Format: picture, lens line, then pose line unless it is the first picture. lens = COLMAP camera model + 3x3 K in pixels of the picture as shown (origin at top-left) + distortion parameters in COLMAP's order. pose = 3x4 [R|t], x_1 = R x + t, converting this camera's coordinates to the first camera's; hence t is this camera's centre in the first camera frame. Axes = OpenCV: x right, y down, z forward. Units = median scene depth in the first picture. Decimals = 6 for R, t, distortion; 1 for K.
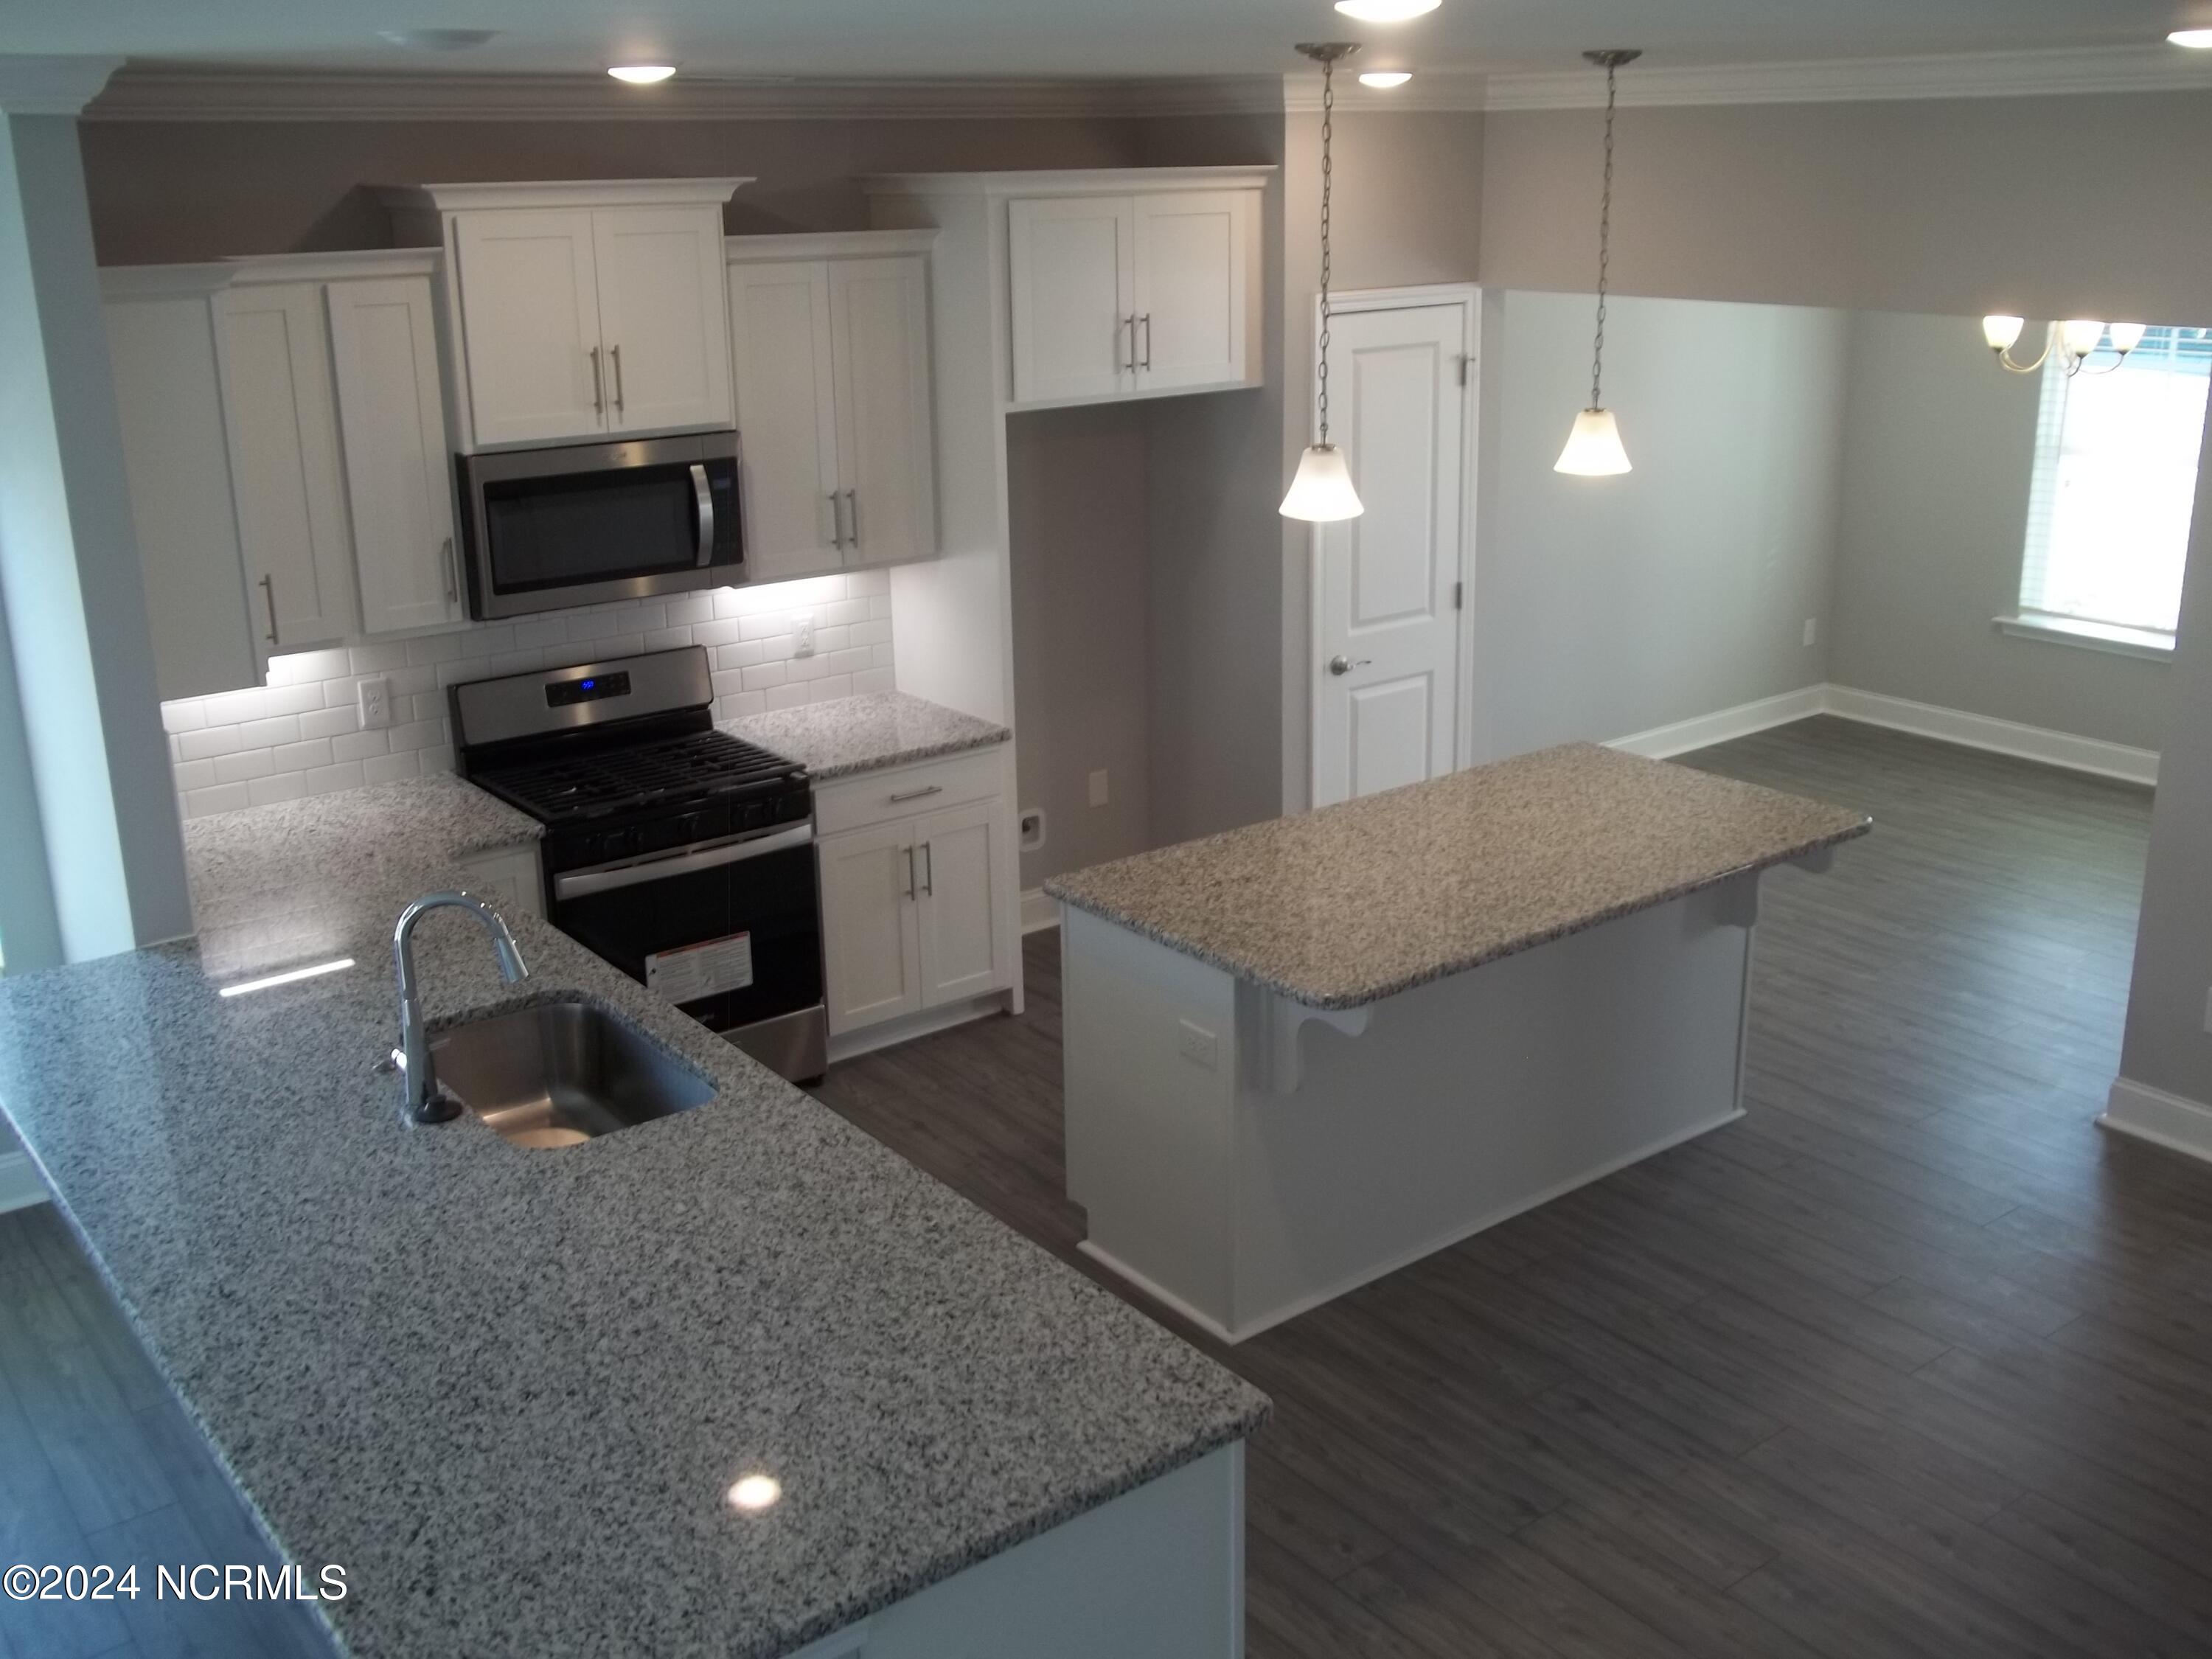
lens RADIAL K [[2131.6, 0, 1115.8], [0, 2131.6, 809.2], [0, 0, 1]] dist [-0.014566, 0.000000]
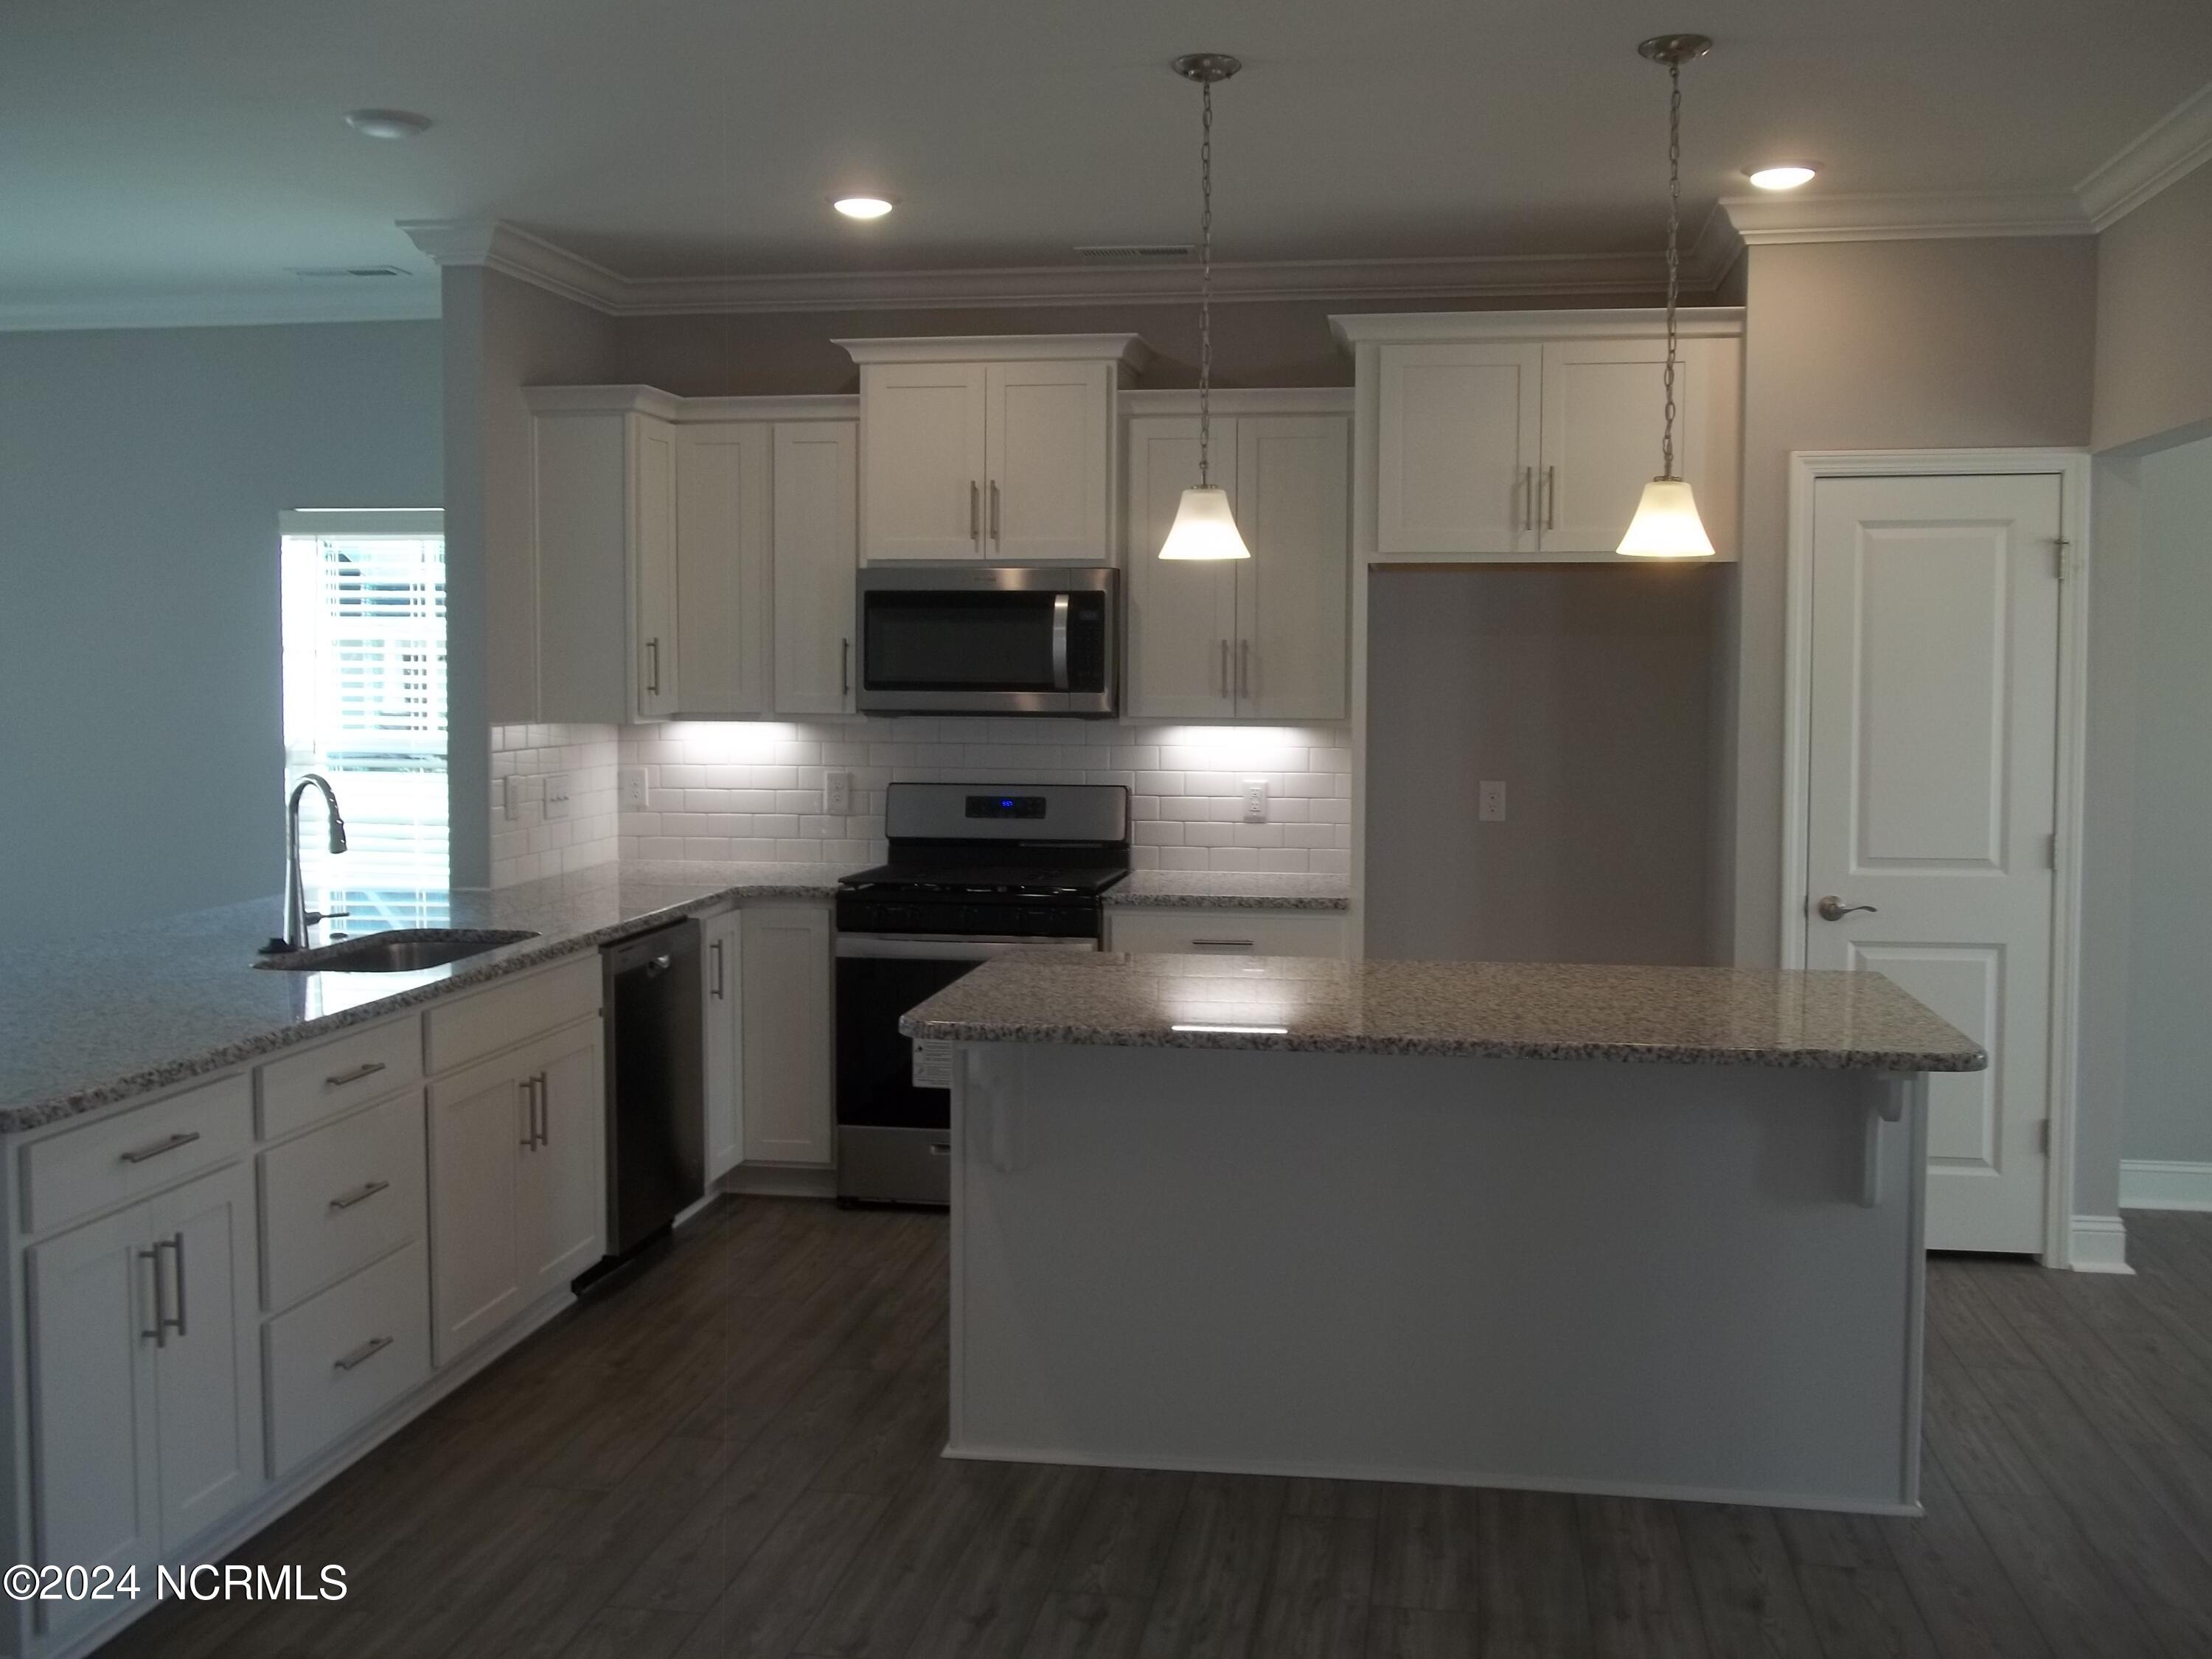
lens RADIAL K [[2131.6, 0, 1113.6], [0, 2131.6, 808.2], [0, 0, 1]] dist [-0.014566, 0.000000]
pose [[0.686351, 0.069008, -0.723989, 0.571812], [-0.227817, 0.965787, -0.123919, 0.065475], [0.690667, 0.249989, 0.678590, 0.299353]]
